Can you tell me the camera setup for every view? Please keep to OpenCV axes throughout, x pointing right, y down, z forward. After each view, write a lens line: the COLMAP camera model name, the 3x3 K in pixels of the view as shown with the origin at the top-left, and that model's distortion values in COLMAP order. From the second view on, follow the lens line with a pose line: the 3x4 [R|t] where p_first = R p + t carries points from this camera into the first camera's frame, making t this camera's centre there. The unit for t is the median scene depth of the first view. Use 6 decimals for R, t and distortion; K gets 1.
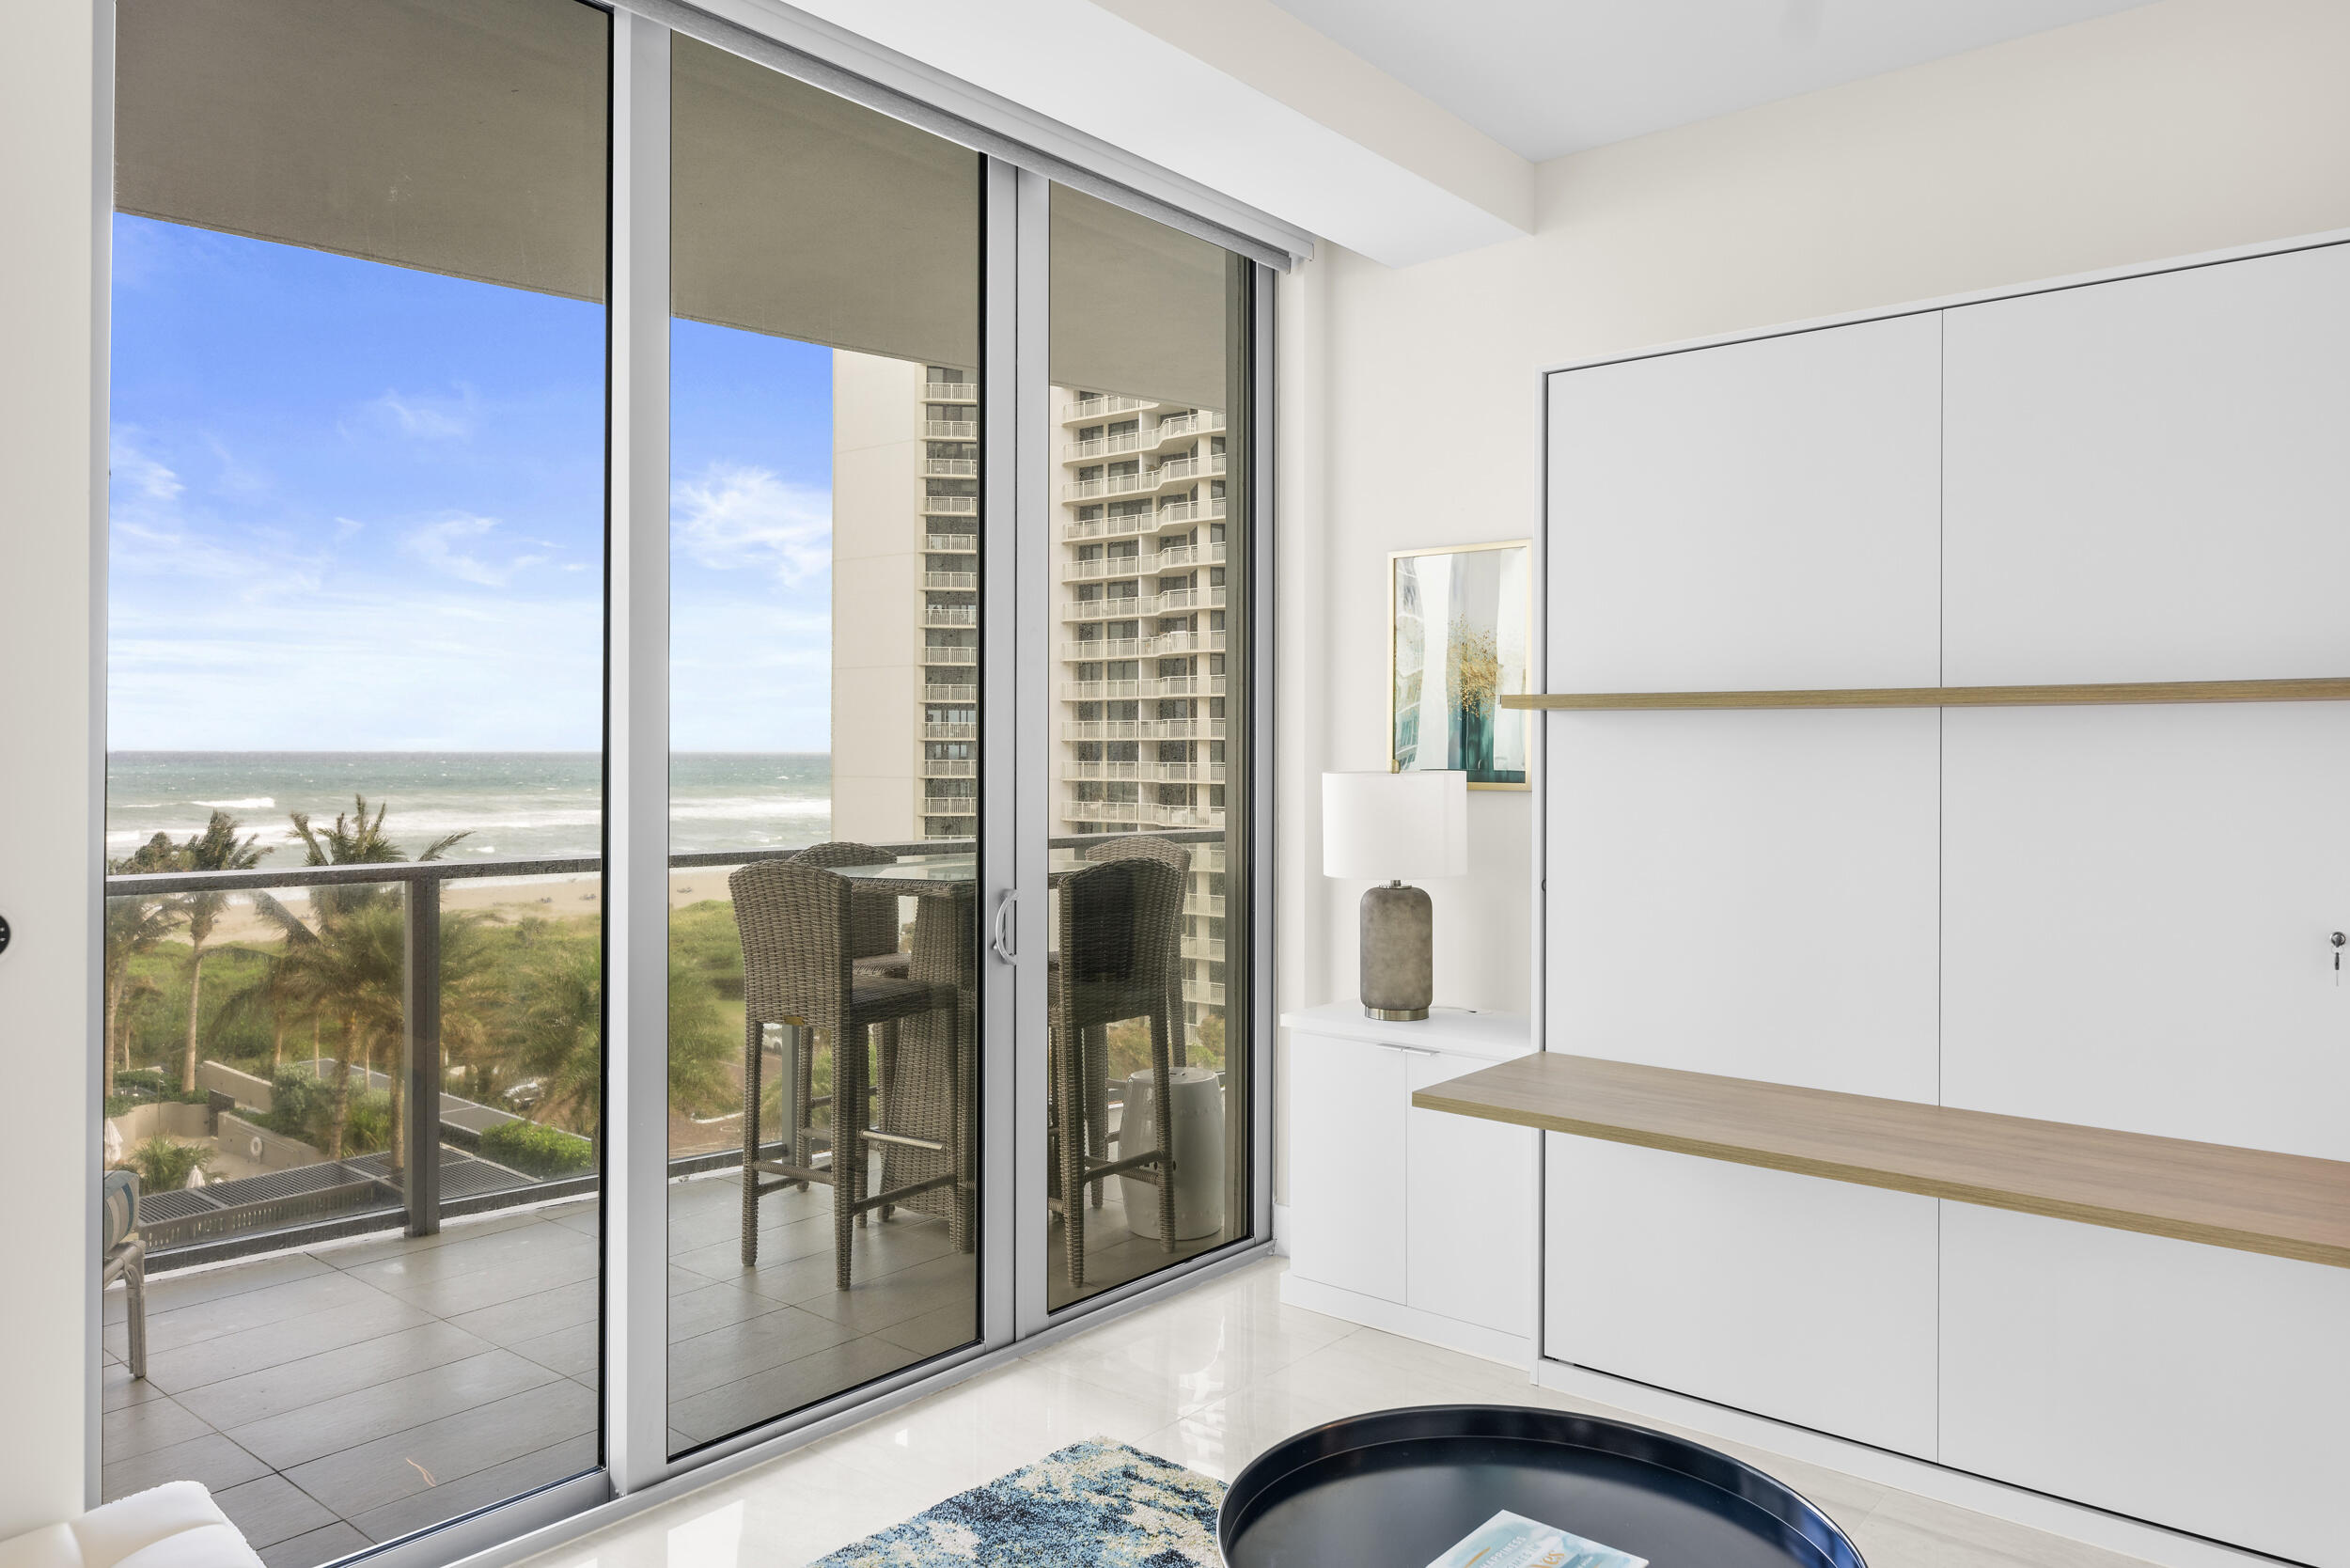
lens RADIAL K [[1586.2, 0, 1165.8], [0, 1586.2, 740.2], [0, 0, 1]] dist [0.003330, 0.003760]
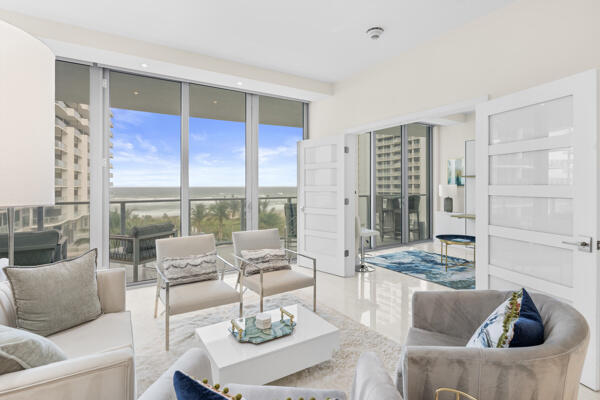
lens RADIAL K [[306.2, 0, 301.5], [0, 306.2, 186.5], [0, 0, 1]] dist [0.002135, 0.000133]
pose [[0.956851, -0.003628, -0.290557, -0.010206], [0.005479, 0.999970, 0.005558, 0.001201], [0.290528, -0.006910, 0.956842, -0.063302]]
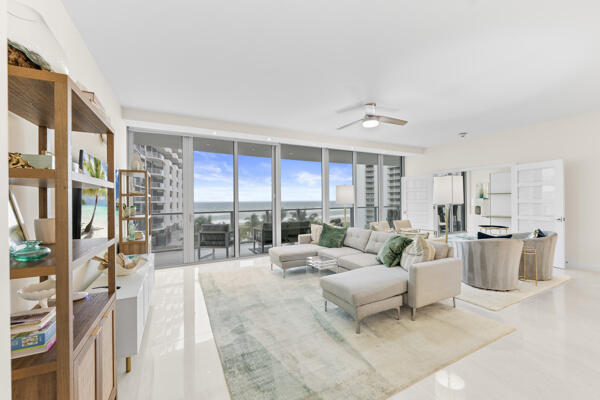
lens RADIAL K [[243.7, 0, 301.8], [0, 243.7, 199.0], [0, 0, 1]] dist [-0.000742, 0.000196]
pose [[0.926602, -0.015156, -0.375738, -0.038591], [0.015710, 0.999875, -0.001590, 0.000277], [0.375715, -0.004430, 0.926725, -0.128852]]
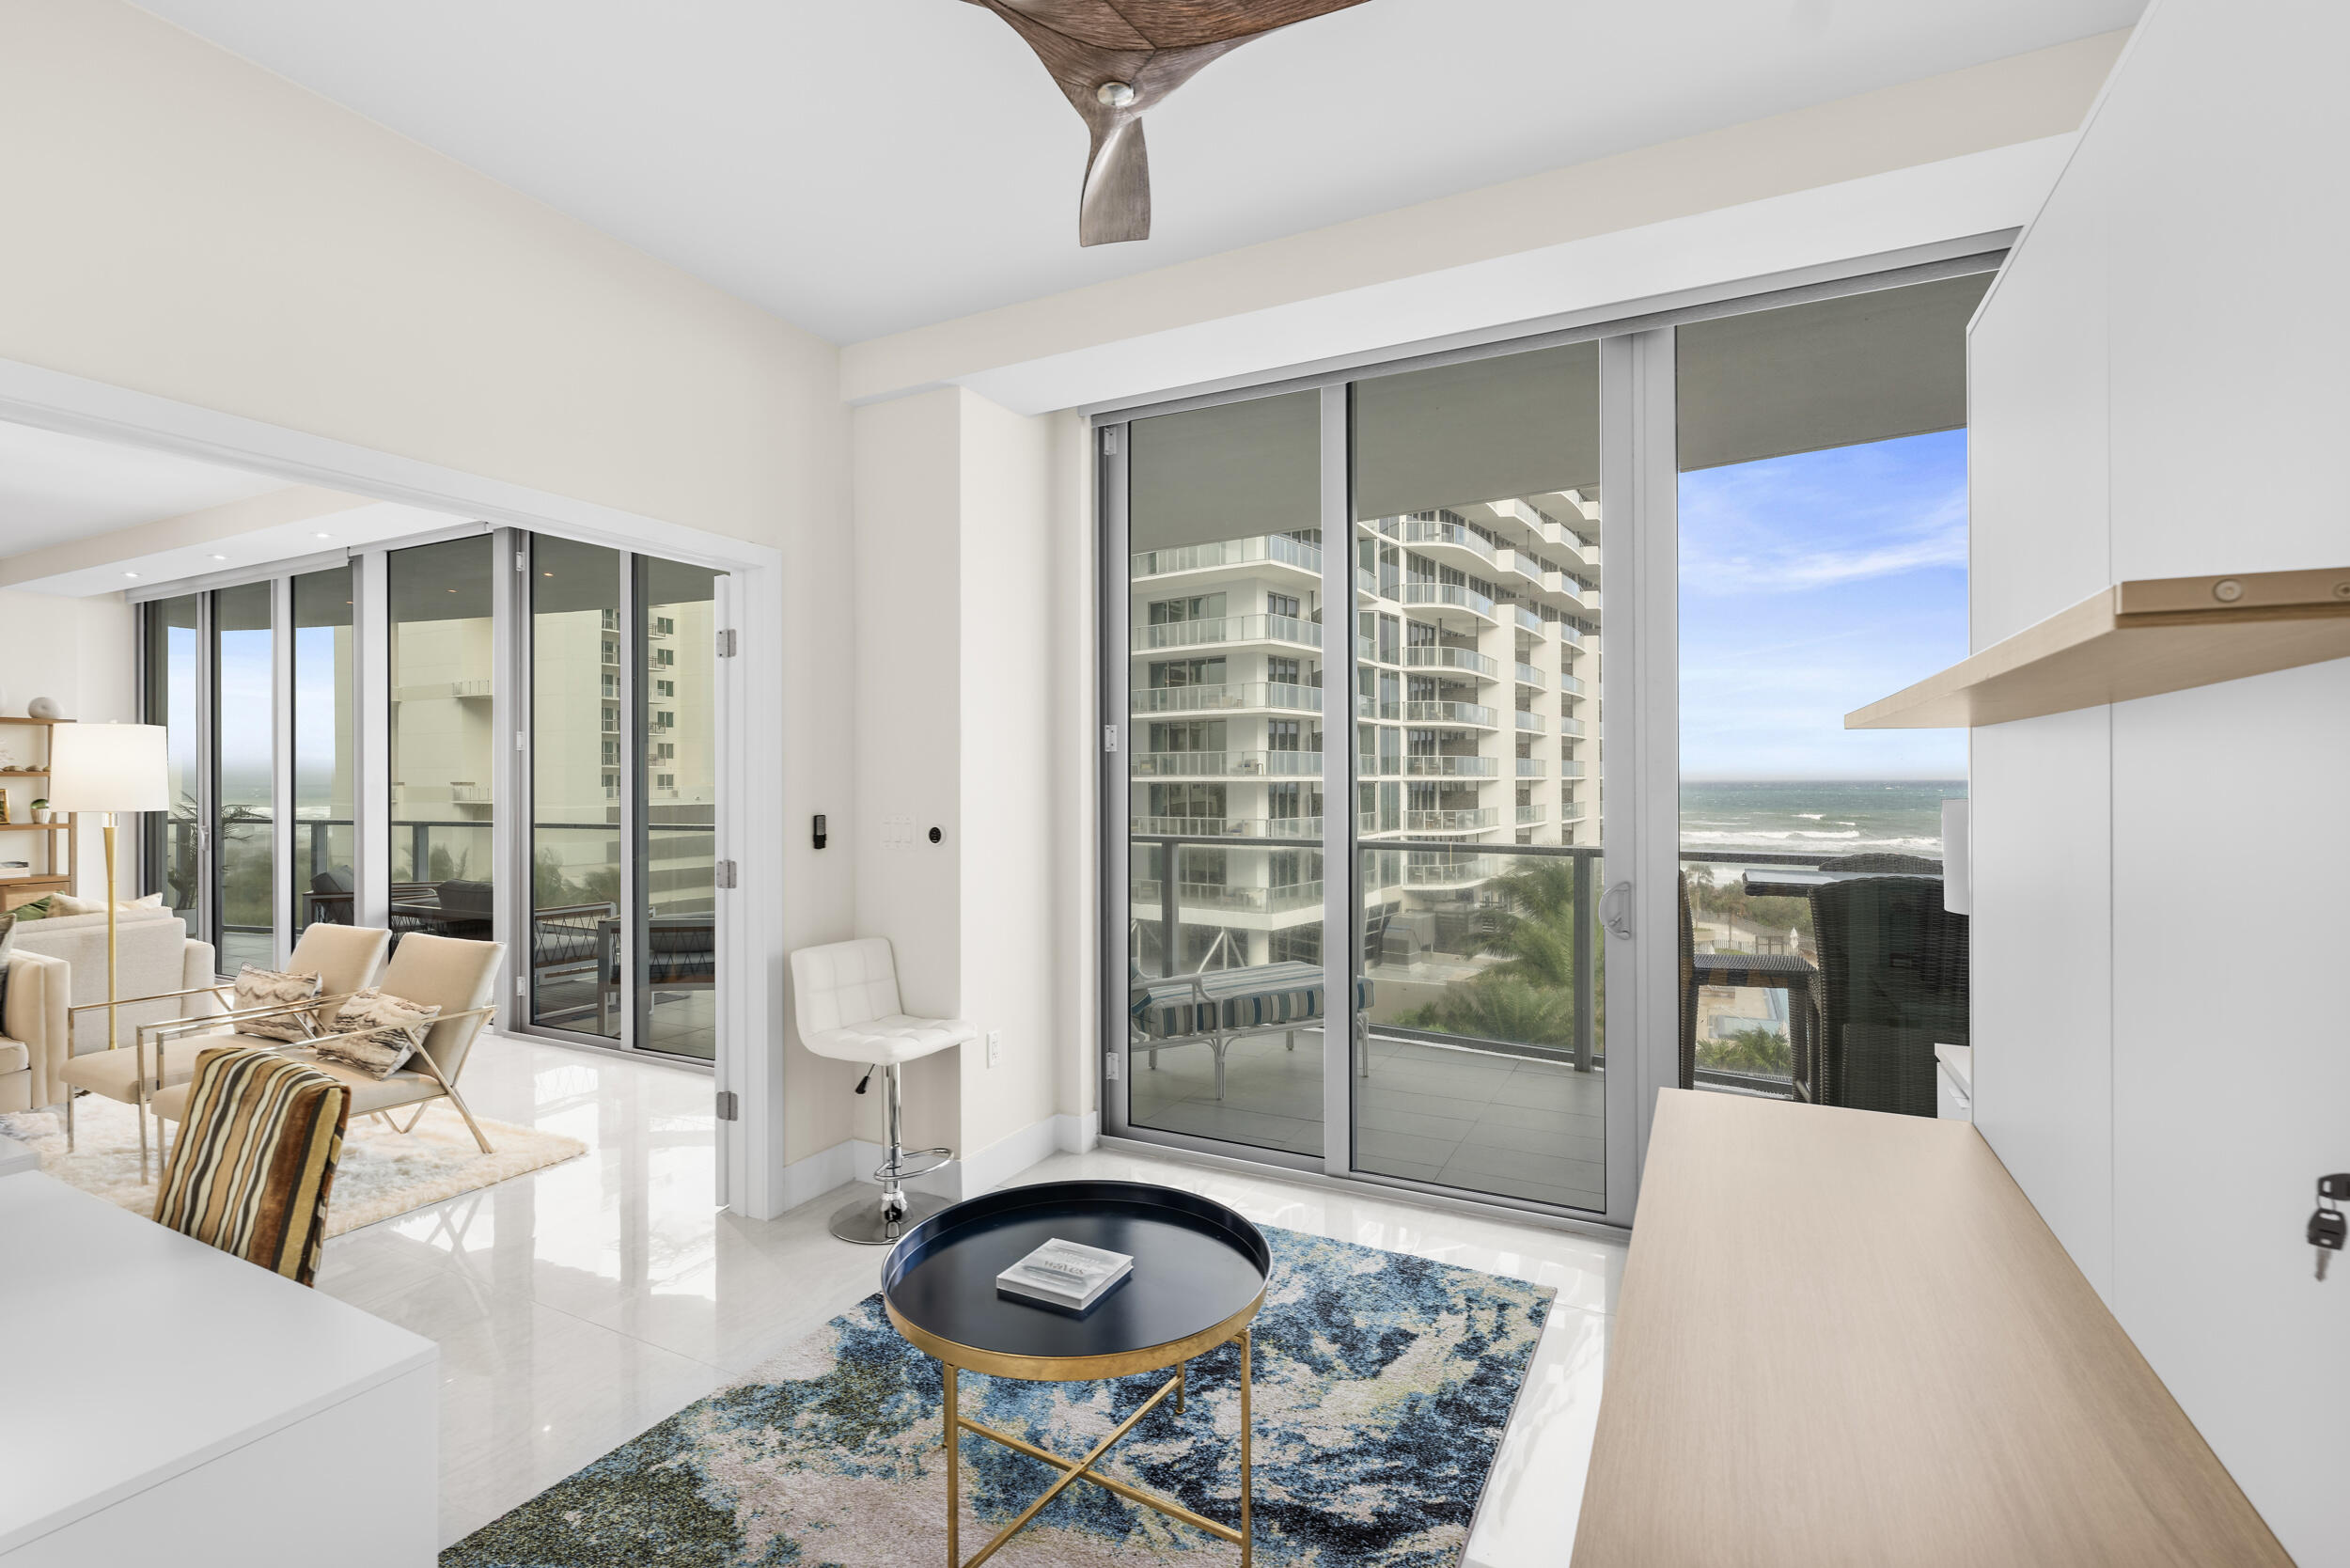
lens RADIAL K [[1064.3, 0, 1152.4], [0, 1064.3, 783.5], [0, 0, 1]] dist [-0.000073, 0.000039]
pose [[0.225036, 0.001339, -0.974349, 0.043752], [0.008210, 0.999961, 0.003270, 0.000366], [0.974316, -0.008735, 0.225017, 0.027431]]
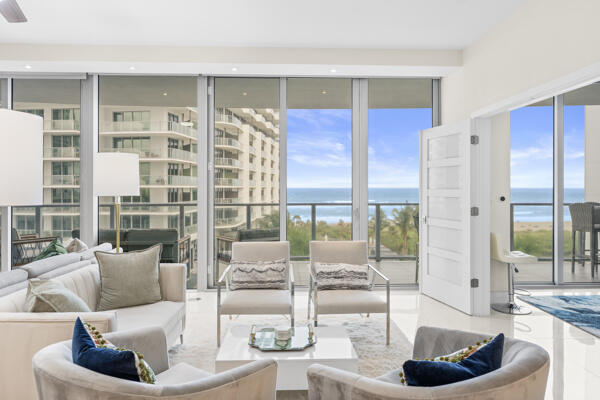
lens RADIAL K [[404.7, 0, 300.5], [0, 404.7, 185.5], [0, 0, 1]] dist [0.001996, 0.004234]
pose [[0.683481, -0.005237, -0.729950, 0.011290], [0.006069, 0.999980, -0.001491, 0.000669], [0.729943, -0.003411, 0.683499, -0.059677]]
